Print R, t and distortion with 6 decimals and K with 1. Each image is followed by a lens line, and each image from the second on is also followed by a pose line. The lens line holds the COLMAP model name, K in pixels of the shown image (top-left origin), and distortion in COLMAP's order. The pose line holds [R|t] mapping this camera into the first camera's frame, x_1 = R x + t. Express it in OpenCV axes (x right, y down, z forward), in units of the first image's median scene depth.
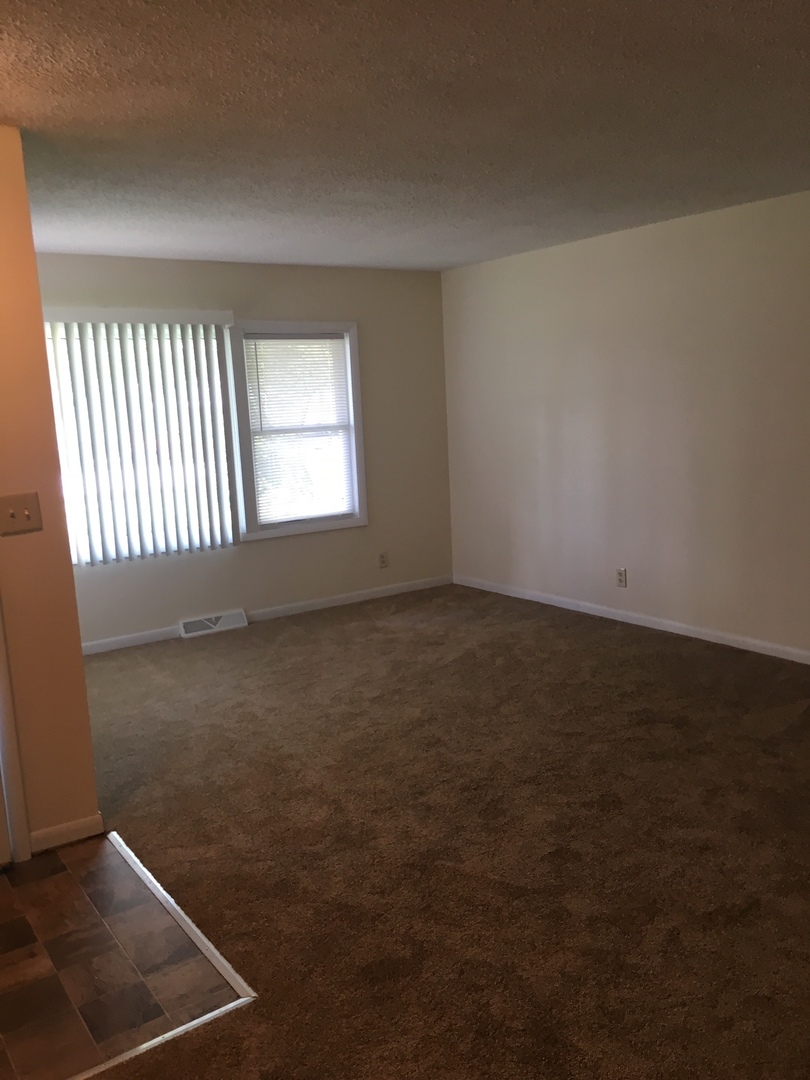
lens RADIAL K [[921.3, 0, 410.7], [0, 921.3, 539.2], [0, 0, 1]] dist [0.055544, -0.012731]
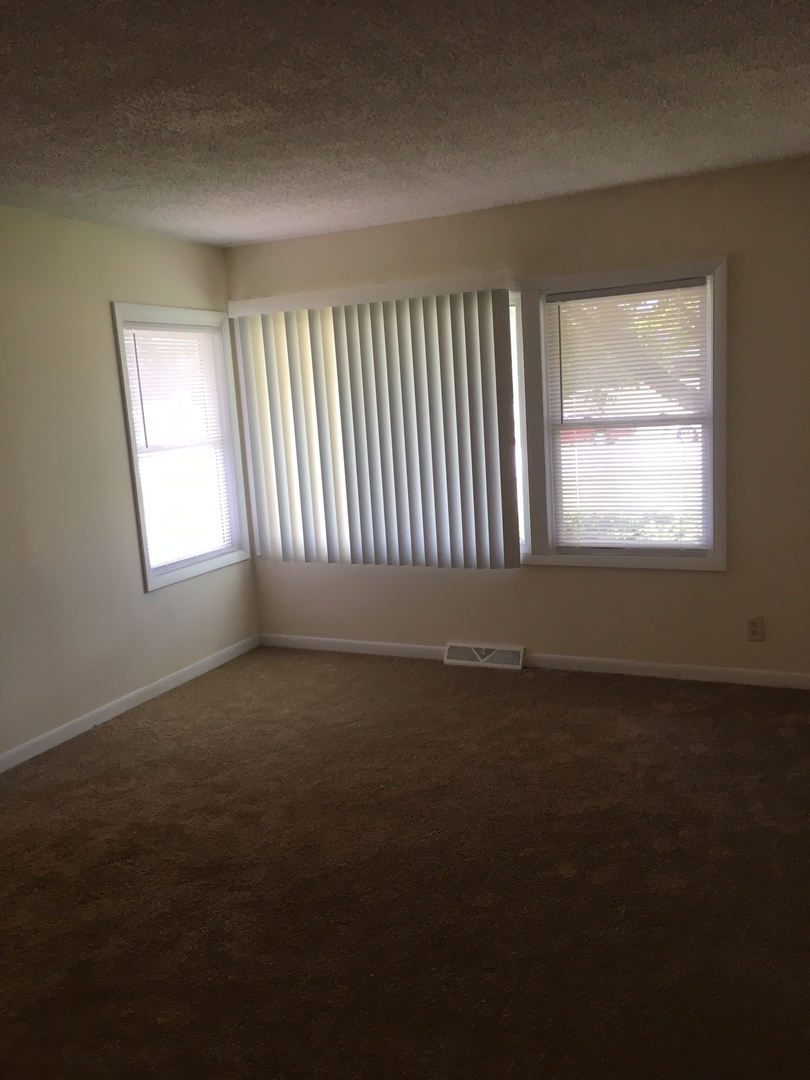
lens RADIAL K [[921.3, 0, 407.0], [0, 921.3, 541.5], [0, 0, 1]] dist [0.055544, -0.012731]
pose [[0.493519, 0.157331, -0.855387, 0.437618], [-0.099670, 0.987254, 0.124080, -0.104102], [0.864005, 0.024021, 0.502910, 0.519462]]
